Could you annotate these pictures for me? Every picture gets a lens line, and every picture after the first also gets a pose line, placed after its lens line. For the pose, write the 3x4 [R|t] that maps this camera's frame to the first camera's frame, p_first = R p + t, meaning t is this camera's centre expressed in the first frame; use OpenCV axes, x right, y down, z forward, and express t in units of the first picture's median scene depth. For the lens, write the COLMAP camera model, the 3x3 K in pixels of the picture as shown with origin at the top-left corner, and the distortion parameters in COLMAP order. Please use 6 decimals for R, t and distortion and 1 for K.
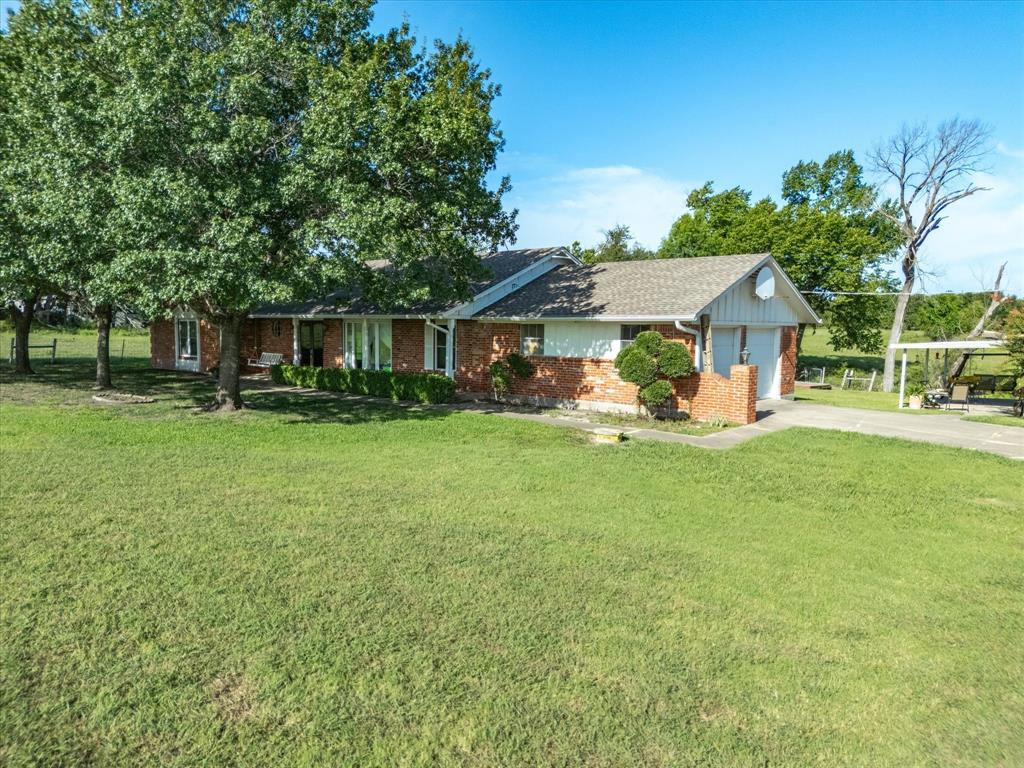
lens RADIAL K [[739.6, 0, 504.5], [0, 739.6, 380.6], [0, 0, 1]] dist [0.075630, -0.093933]
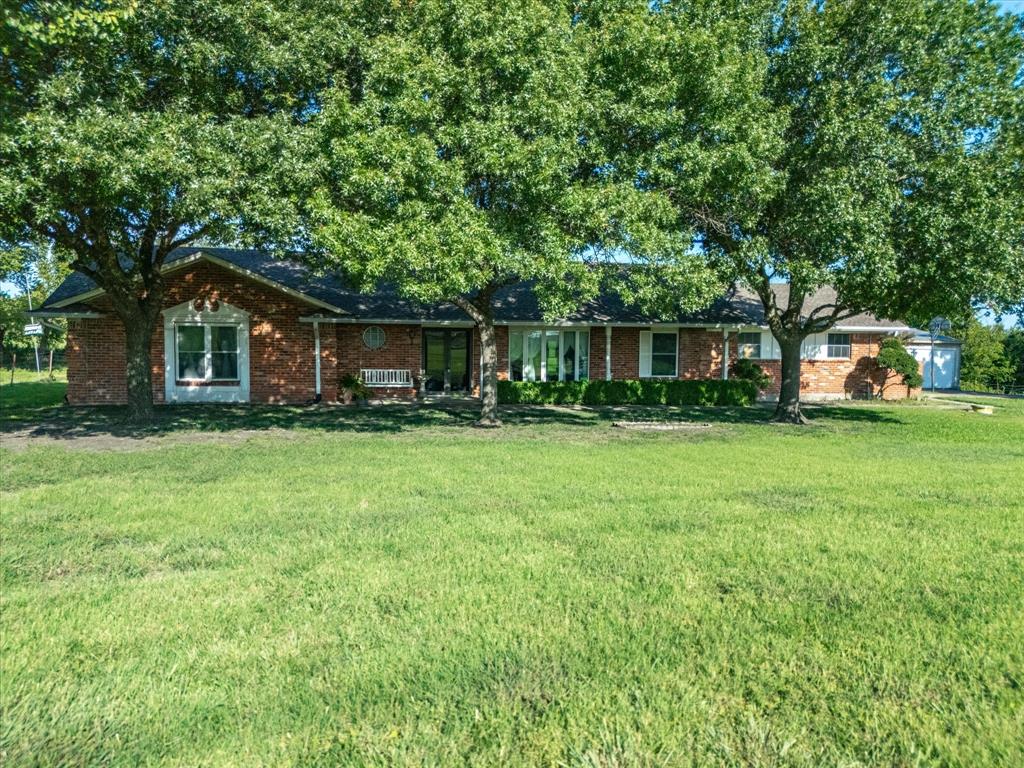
lens RADIAL K [[751.0, 0, 512.0], [0, 751.0, 384.0], [0, 0, 1]] dist [0.053137, -0.055607]
pose [[0.594921, -0.057162, 0.801749, -0.627986], [0.055718, 0.998001, 0.029811, -0.028508], [-0.801851, 0.026936, 0.596917, 0.327343]]
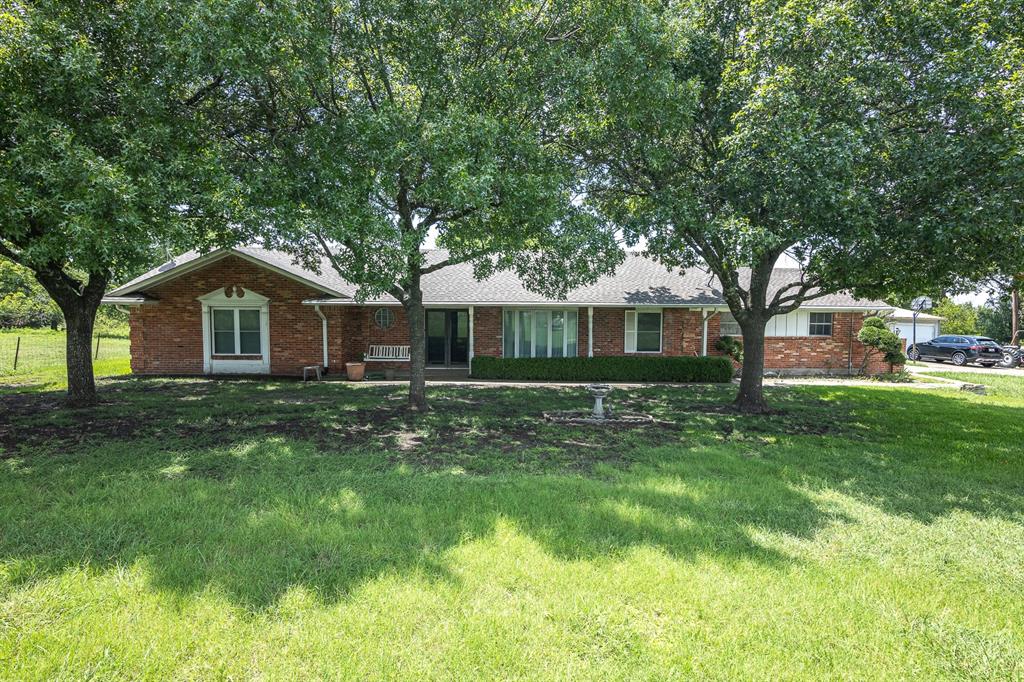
lens RADIAL K [[499.3, 0, 511.5], [0, 499.3, 349.2], [0, 0, 1]] dist [-0.019898, -0.000258]
pose [[0.727659, -0.059761, 0.683331, -0.451365], [0.053814, 0.998101, 0.029983, -0.032103], [-0.683825, 0.014955, 0.729493, 0.353402]]
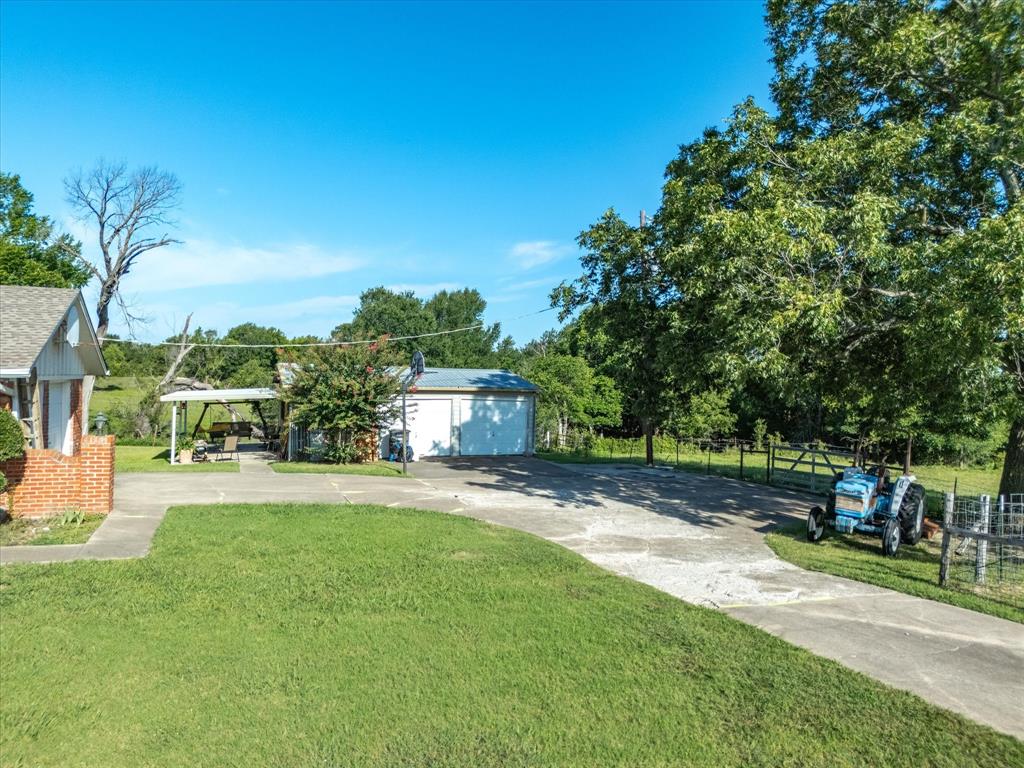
lens RADIAL K [[739.6, 0, 504.5], [0, 739.6, 380.6], [0, 0, 1]] dist [0.075630, -0.093933]
pose [[0.472507, -0.011090, 0.881257, -0.064562], [0.059304, 0.998055, -0.019238, -0.016940], [-0.879329, 0.061352, 0.472246, 0.130472]]
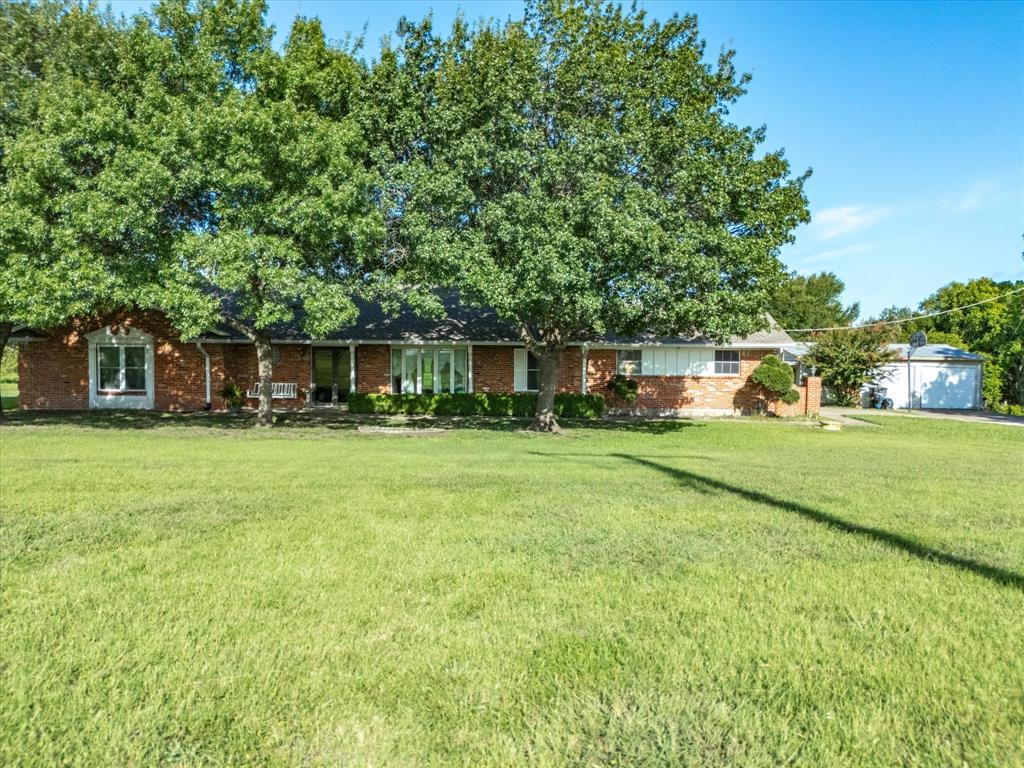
lens RADIAL K [[739.6, 0, 504.5], [0, 739.6, 380.6], [0, 0, 1]] dist [0.075630, -0.093933]
pose [[0.756504, -0.029670, 0.653315, -0.505474], [0.051574, 0.998566, -0.014371, -0.010459], [-0.651952, 0.044566, 0.756949, 0.117791]]
